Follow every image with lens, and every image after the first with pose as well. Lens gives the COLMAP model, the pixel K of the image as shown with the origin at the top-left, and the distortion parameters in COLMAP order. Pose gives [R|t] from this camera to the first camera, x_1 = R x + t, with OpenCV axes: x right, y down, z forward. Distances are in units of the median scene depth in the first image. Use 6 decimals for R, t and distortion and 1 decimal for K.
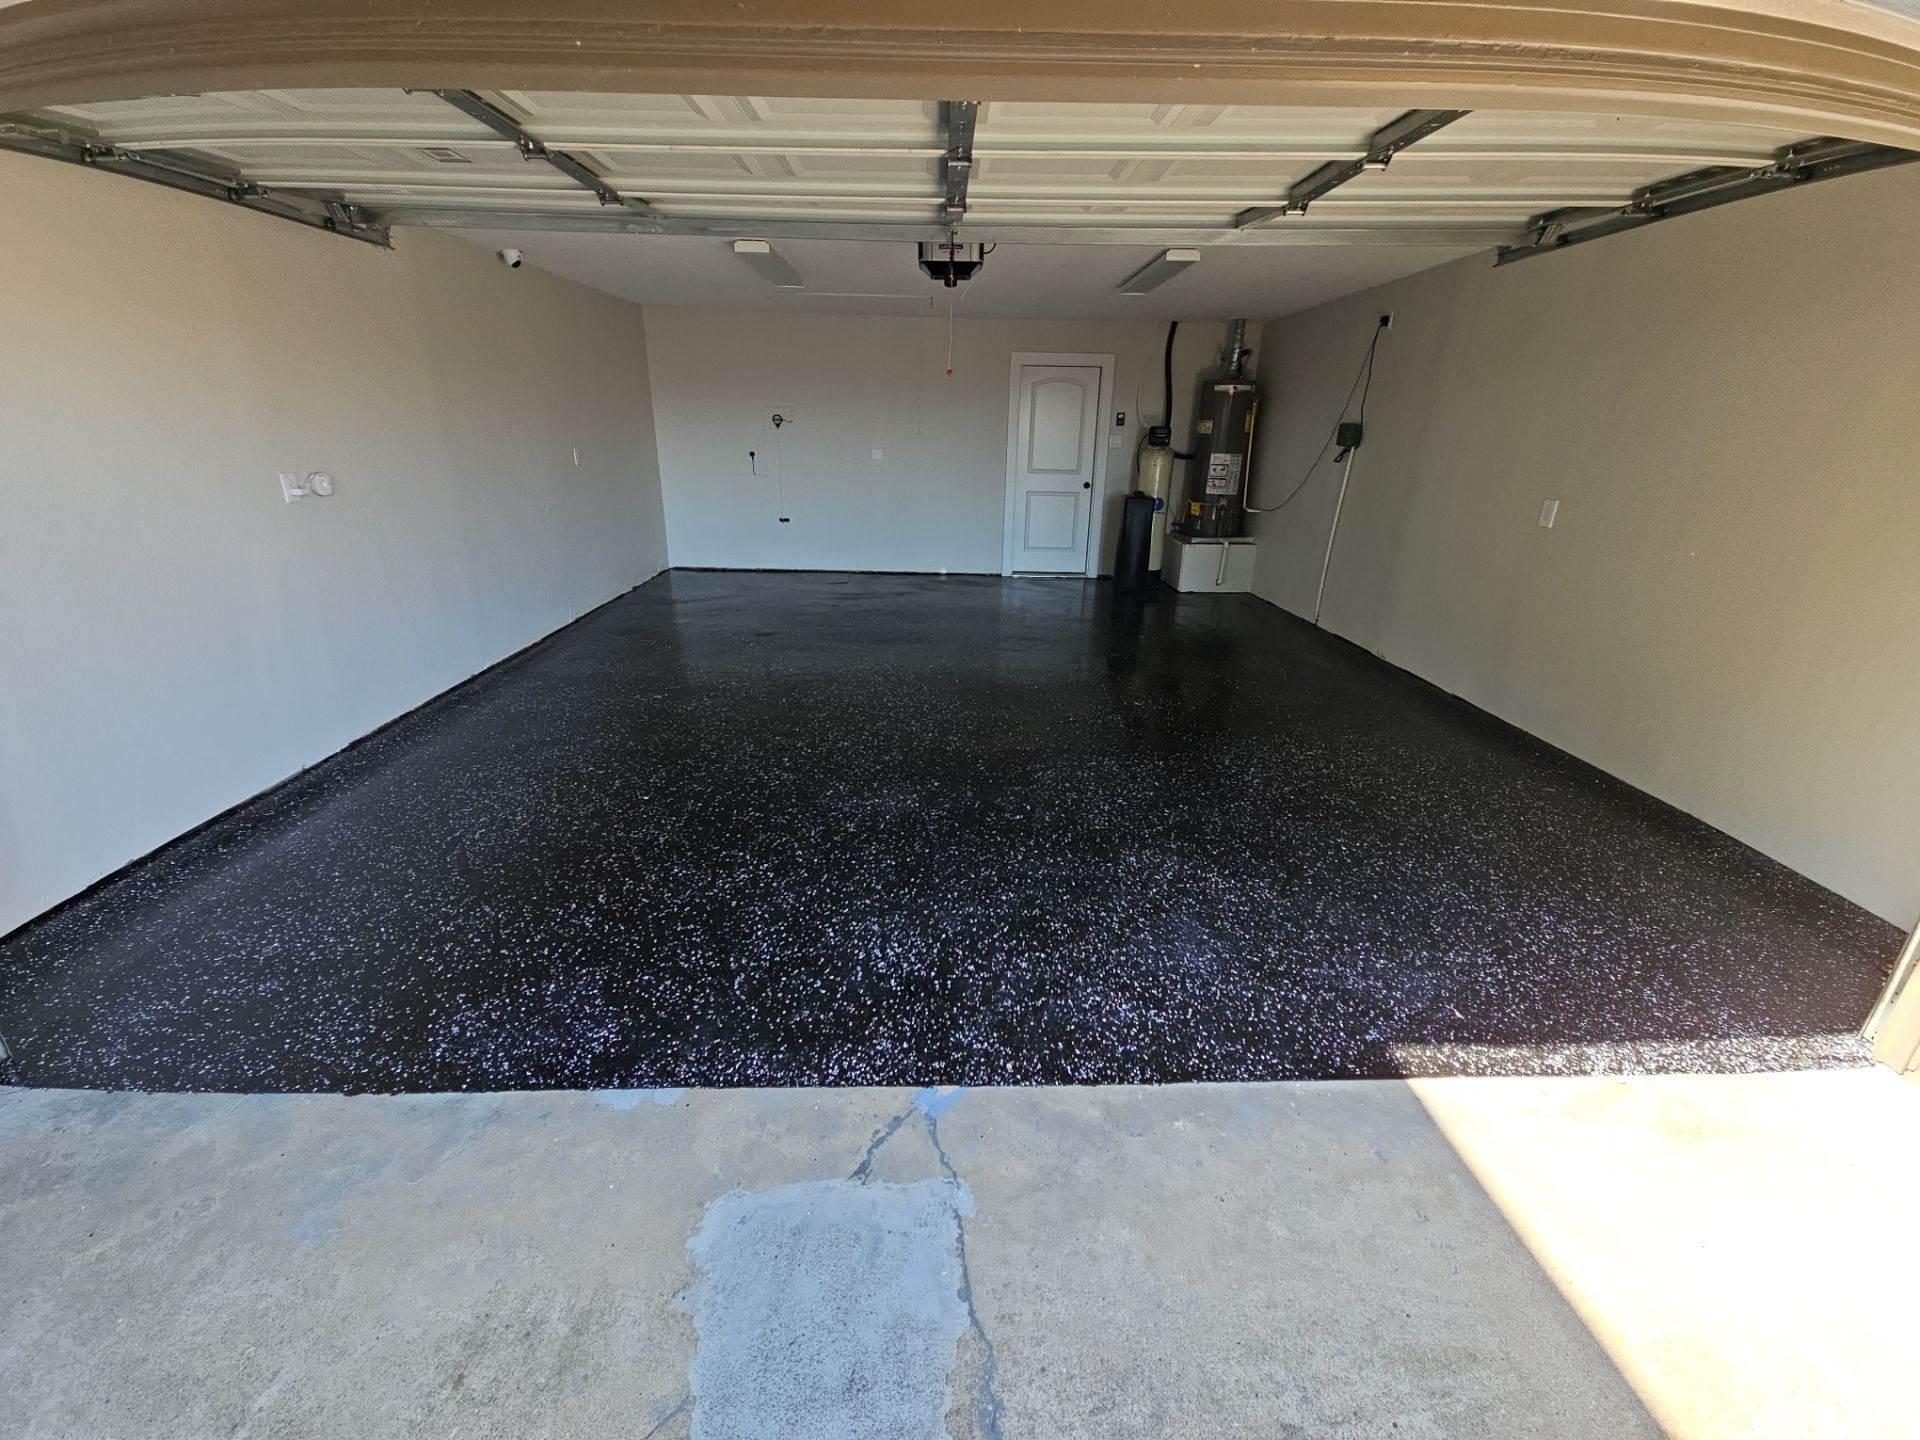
lens RADIAL K [[785.3, 0, 954.5], [0, 785.3, 714.7], [0, 0, 1]] dist [0.009677, -0.007633]
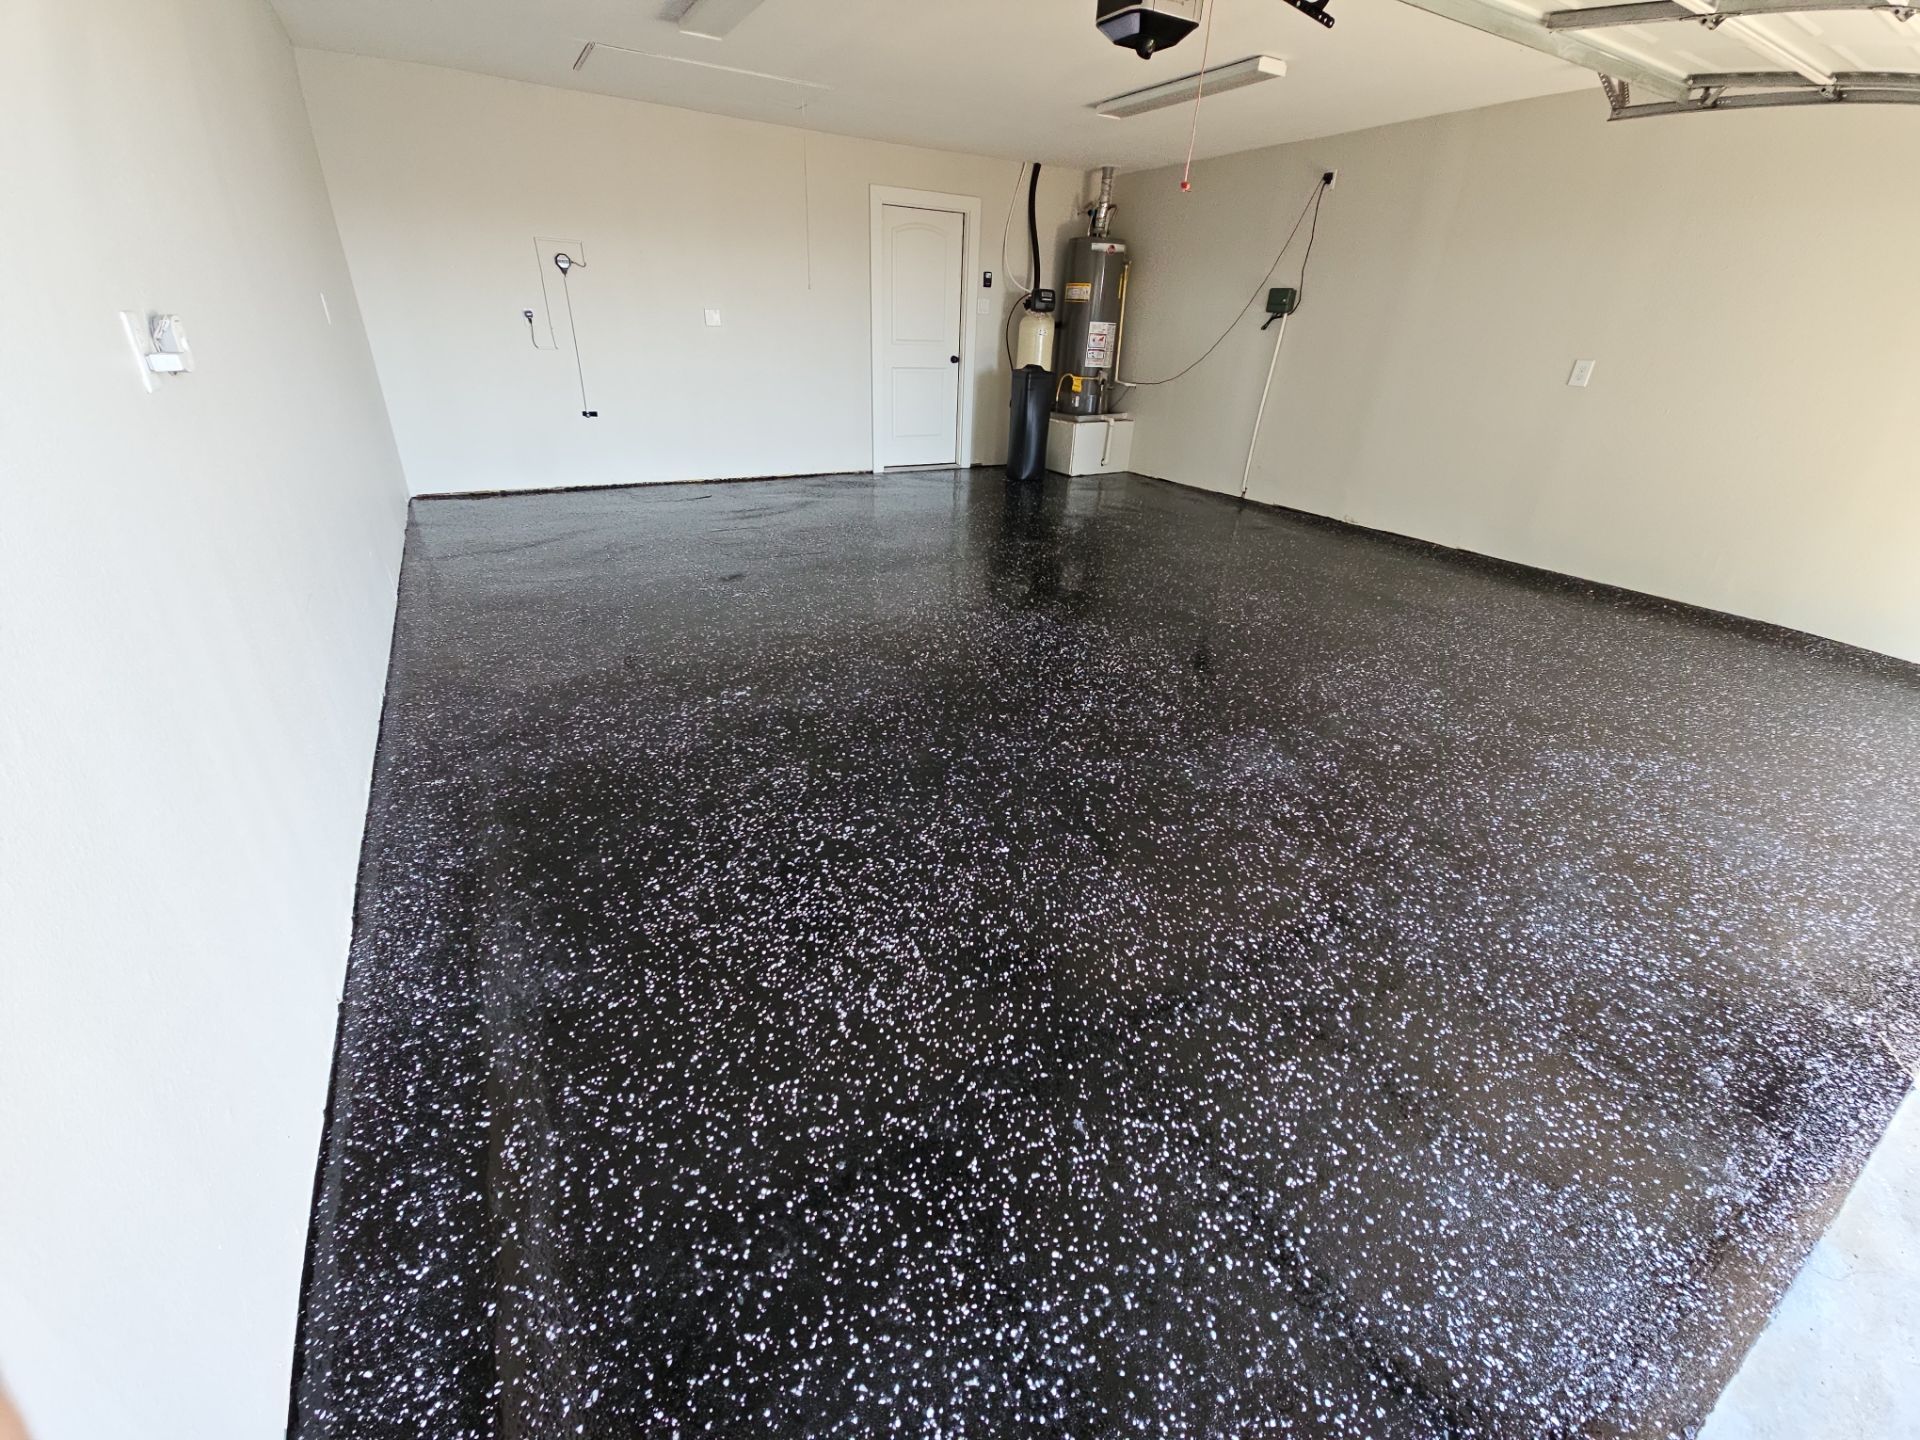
lens RADIAL K [[785.3, 0, 953.8], [0, 785.3, 714.0], [0, 0, 1]] dist [0.009677, -0.007633]
pose [[0.870414, -0.210314, 0.445138, -0.646579], [0.151009, 0.974630, 0.165202, -0.109499], [-0.468589, -0.076574, 0.880091, 0.423681]]
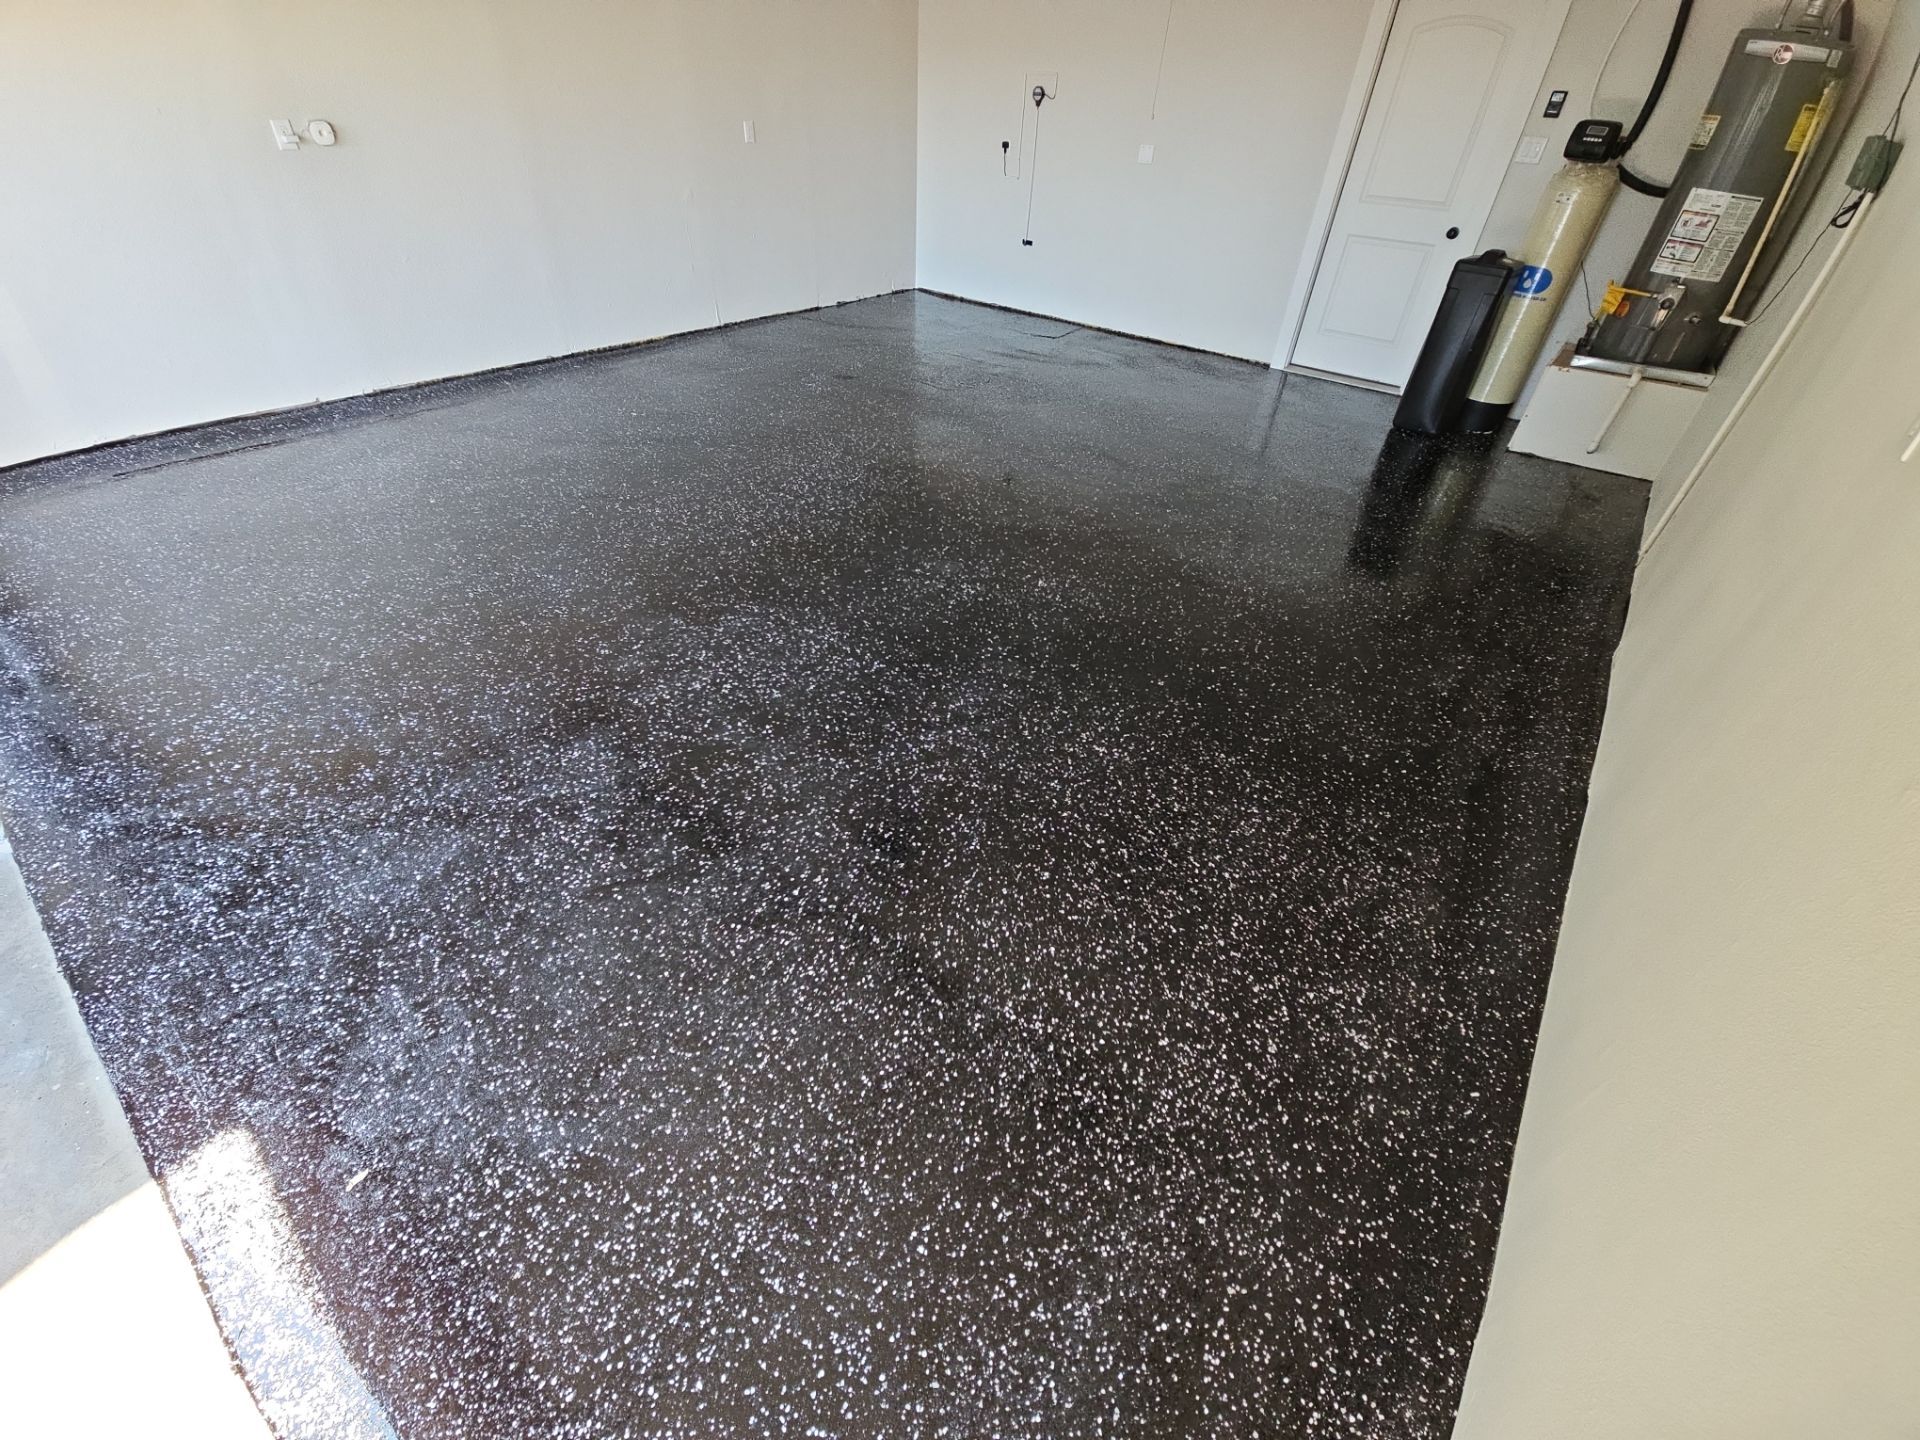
lens RADIAL K [[785.3, 0, 949.1], [0, 785.3, 715.6], [0, 0, 1]] dist [0.009677, -0.007633]
pose [[0.764571, 0.409757, -0.497525, 0.691884], [-0.251385, 0.900352, 0.355206, -0.163255], [0.593496, -0.146510, 0.791390, 0.510941]]
